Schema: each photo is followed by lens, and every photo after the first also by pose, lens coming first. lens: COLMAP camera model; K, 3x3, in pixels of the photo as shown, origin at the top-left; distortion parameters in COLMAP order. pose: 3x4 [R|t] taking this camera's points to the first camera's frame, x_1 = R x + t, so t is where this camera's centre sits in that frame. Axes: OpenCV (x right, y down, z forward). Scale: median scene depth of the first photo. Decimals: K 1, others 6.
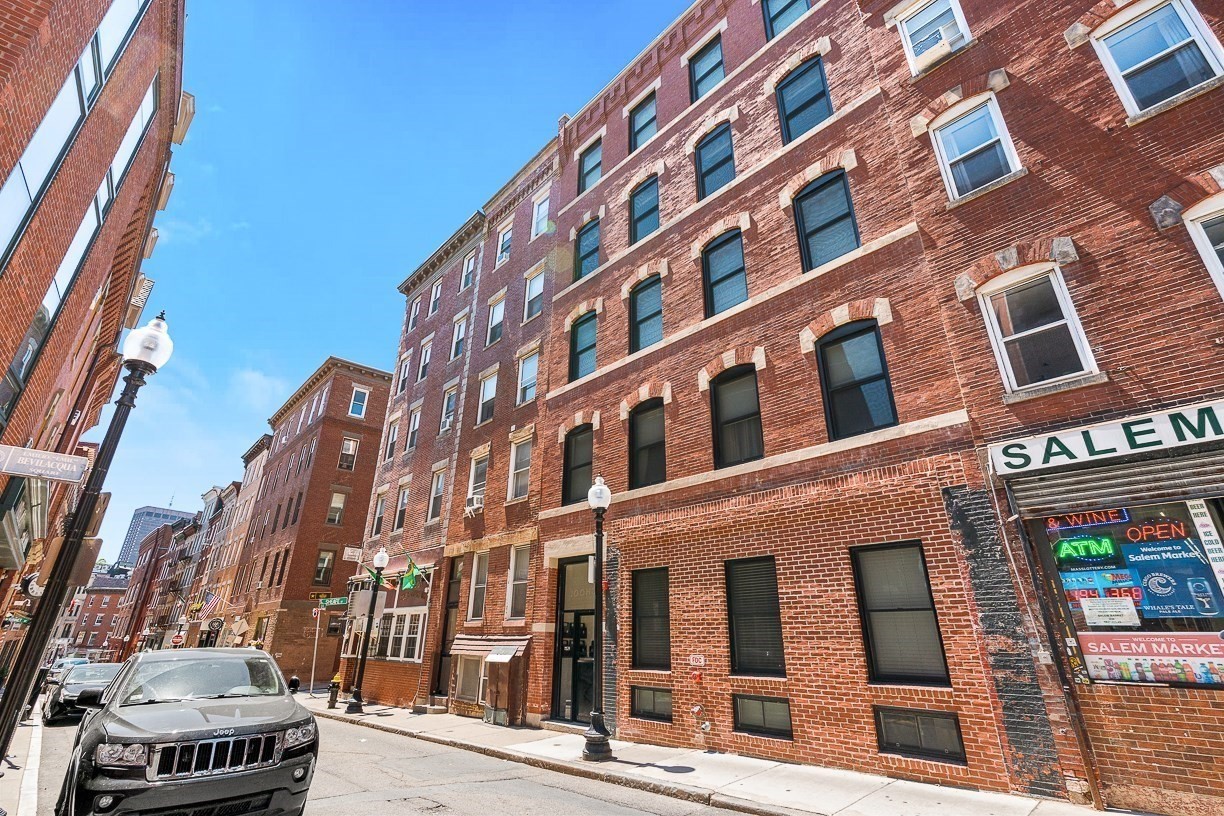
lens RADIAL K [[545.2, 0, 612.0], [0, 545.2, 408.0], [0, 0, 1]] dist [-0.003366, 0.000498]
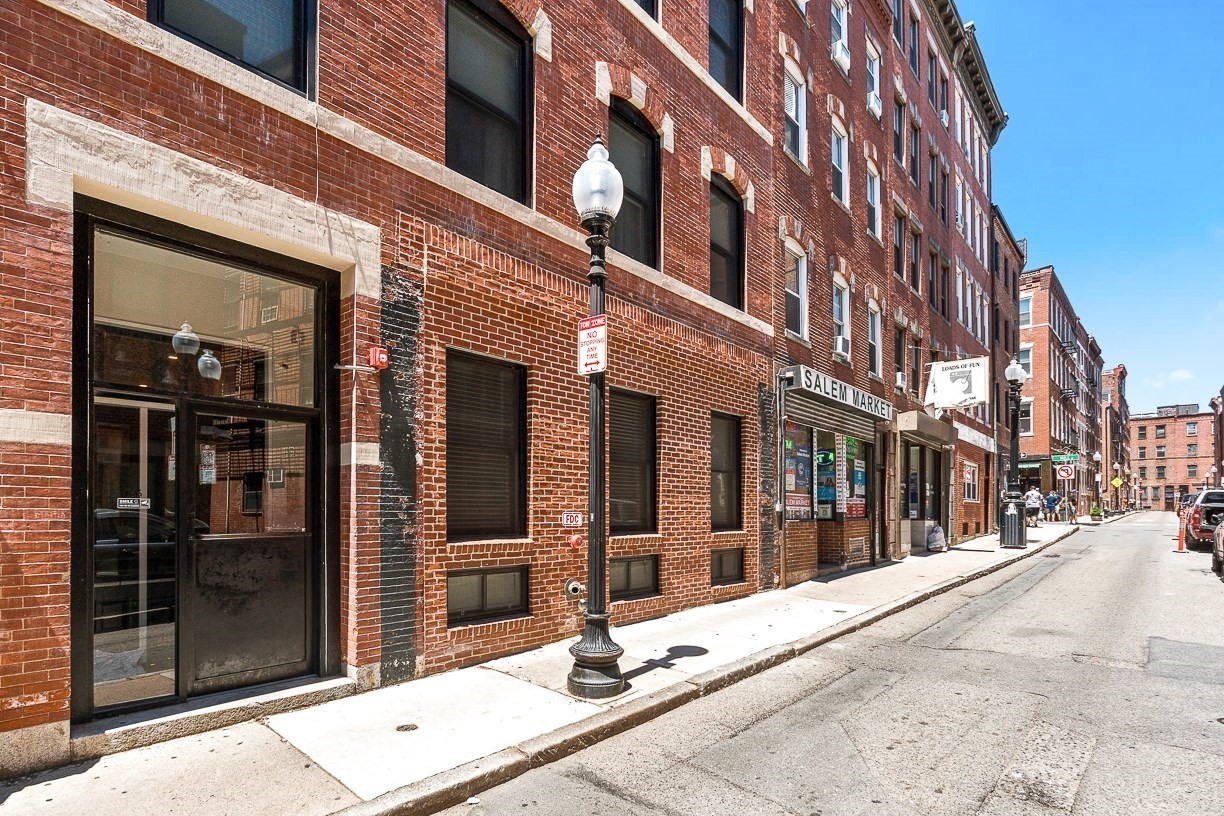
lens RADIAL K [[610.5, 0, 607.1], [0, 610.5, 510.6], [0, 0, 1]] dist [-0.001708, -0.000334]
pose [[-0.062283, -0.001327, 0.998058, -0.601438], [-0.390810, 0.920180, -0.023165, 0.474738], [-0.918362, -0.391494, -0.057830, 1.053304]]
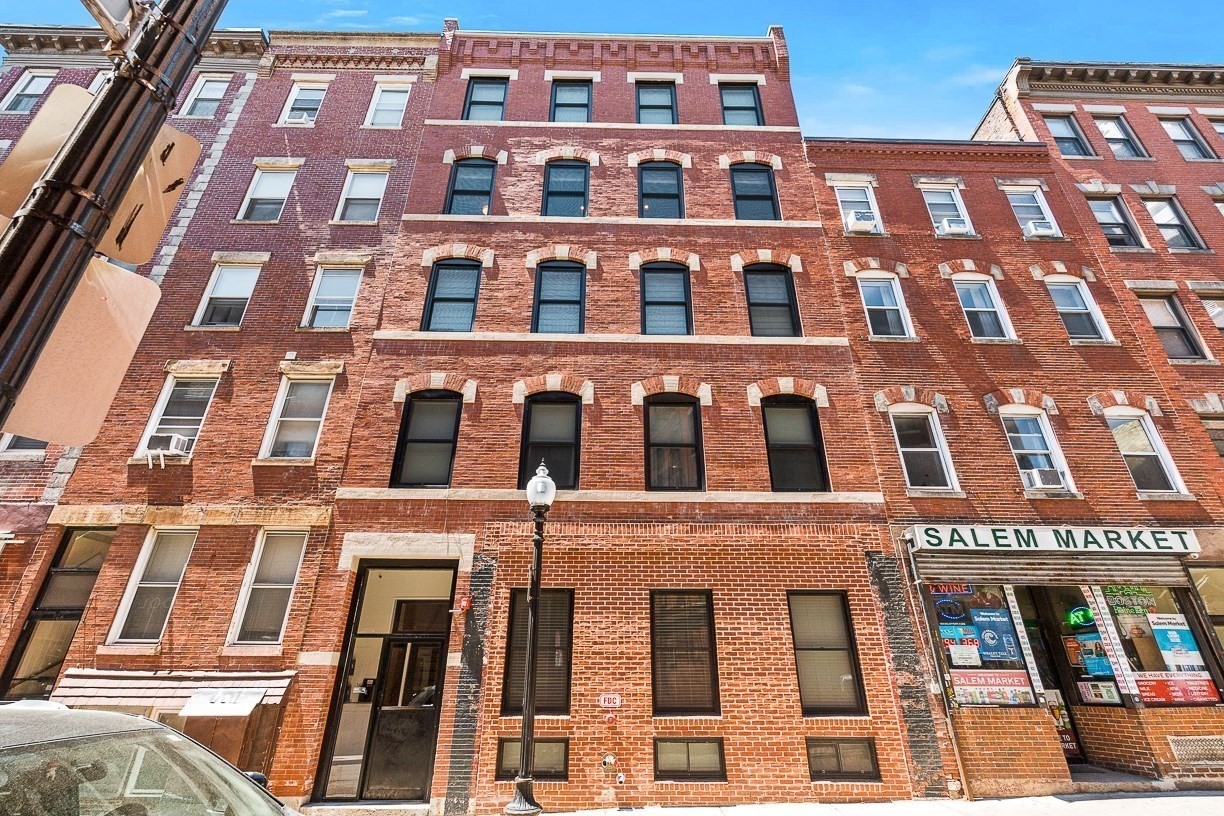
lens RADIAL K [[545.2, 0, 612.0], [0, 545.2, 408.0], [0, 0, 1]] dist [-0.003366, 0.000498]
pose [[0.683392, 0.316915, 0.657678, -0.586810], [-0.282686, 0.945459, -0.161849, 0.168467], [-0.673100, -0.075310, 0.735707, 0.411350]]
